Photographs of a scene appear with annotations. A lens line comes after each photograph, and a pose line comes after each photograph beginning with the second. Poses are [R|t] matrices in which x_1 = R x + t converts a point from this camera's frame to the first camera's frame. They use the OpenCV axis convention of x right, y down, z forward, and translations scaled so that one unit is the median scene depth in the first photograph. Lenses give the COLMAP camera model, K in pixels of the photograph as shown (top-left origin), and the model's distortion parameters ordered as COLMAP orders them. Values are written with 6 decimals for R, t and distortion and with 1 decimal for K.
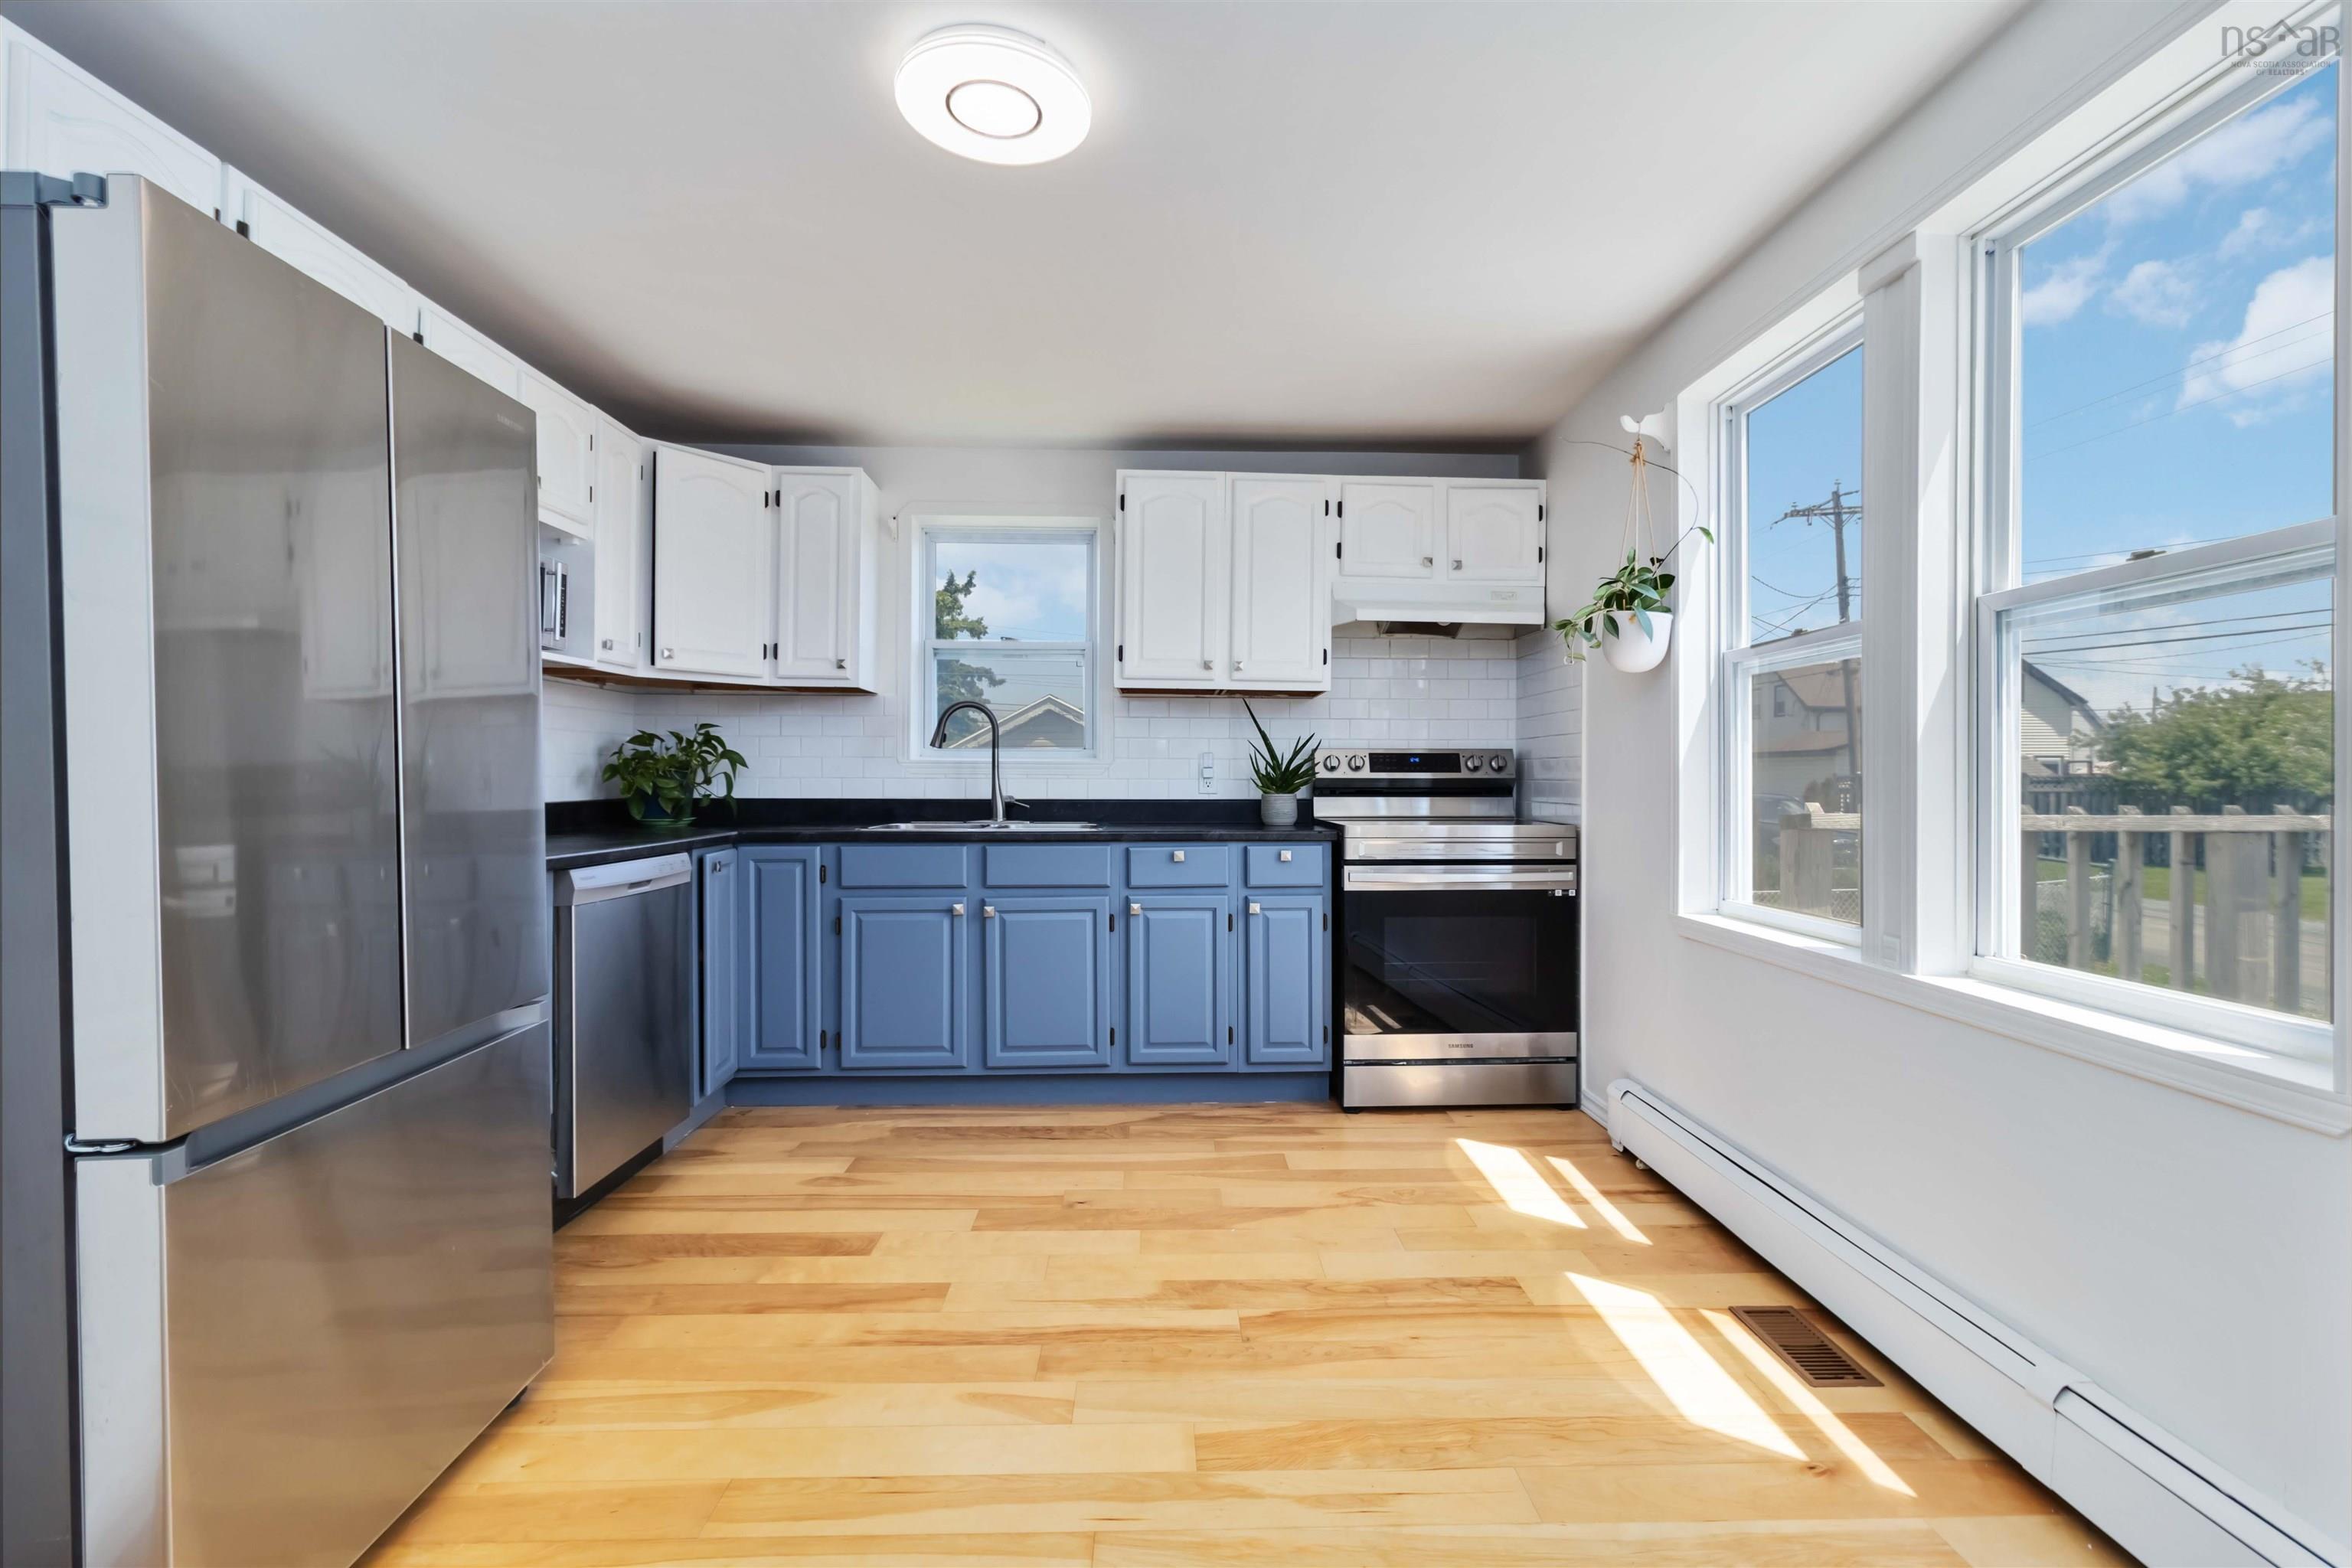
lens RADIAL K [[1093.6, 0, 1187.1], [0, 1093.6, 781.5], [0, 0, 1]] dist [-0.002364, 0.002093]
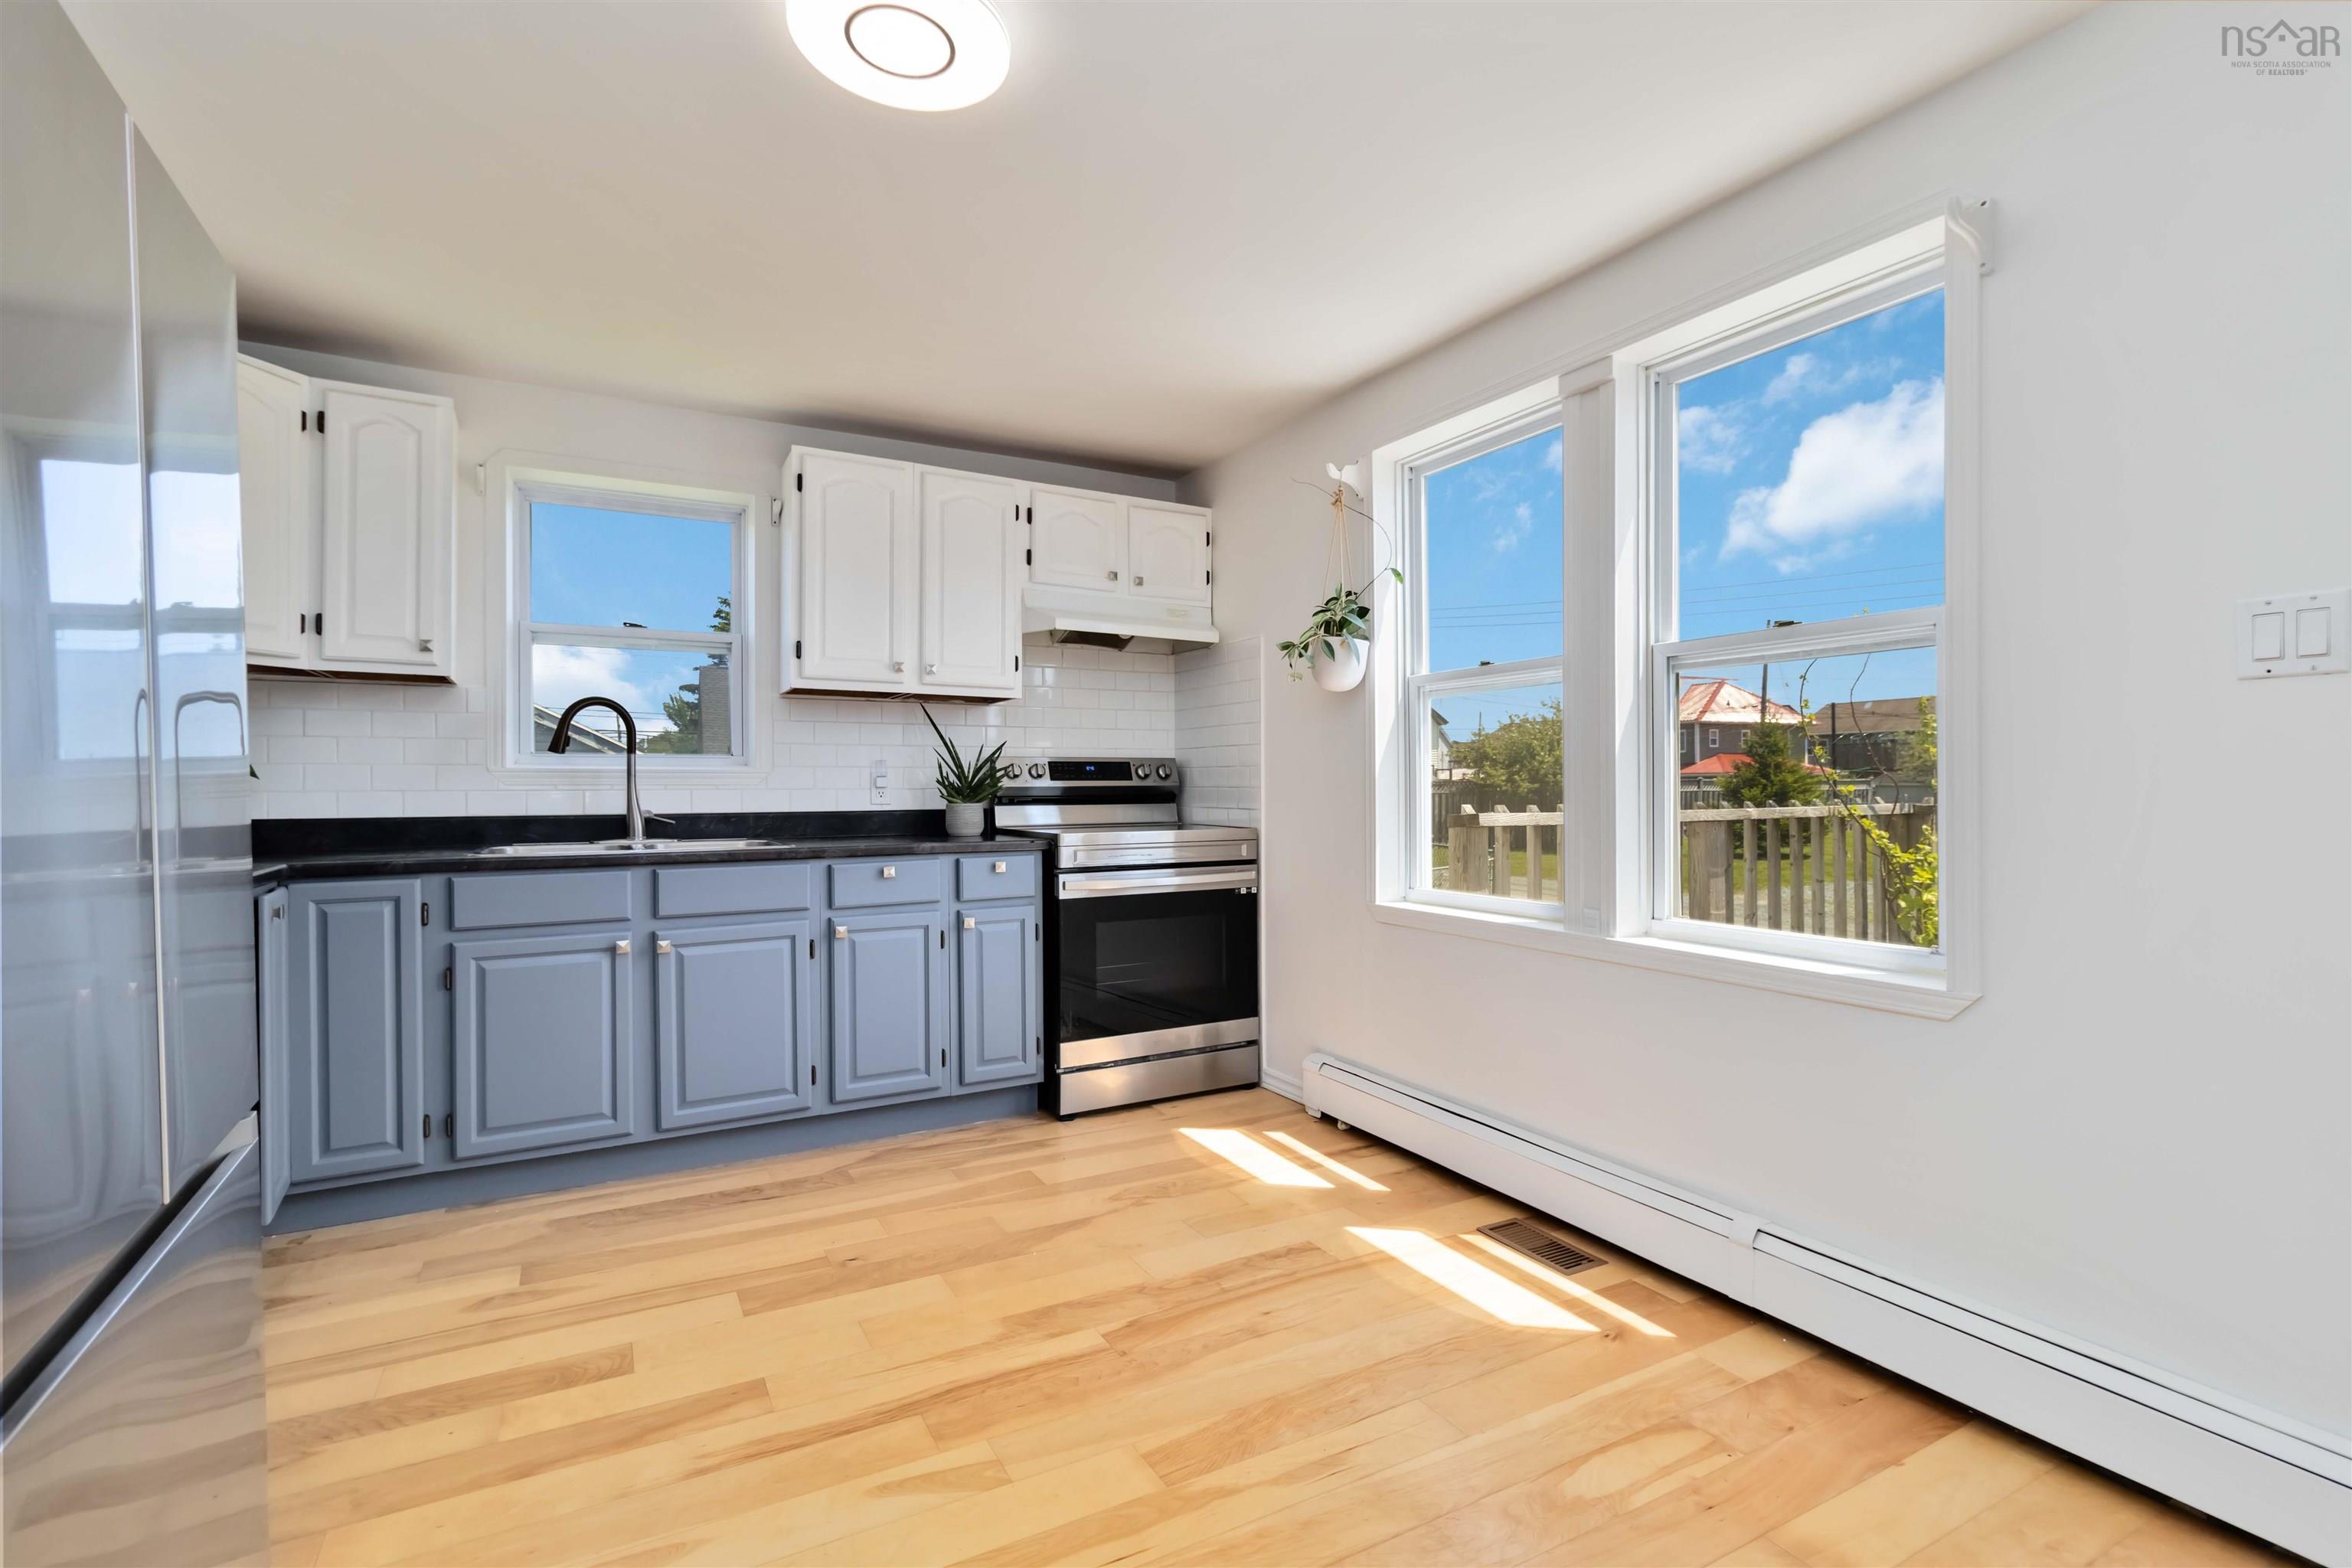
lens RADIAL K [[1093.6, 0, 1196.7], [0, 1093.6, 792.2], [0, 0, 1]] dist [-0.002364, 0.002093]
pose [[0.886007, -0.009192, 0.463581, -0.220486], [0.007895, 0.999958, 0.004737, -0.002144], [-0.463605, -0.000537, 0.886042, 0.057580]]
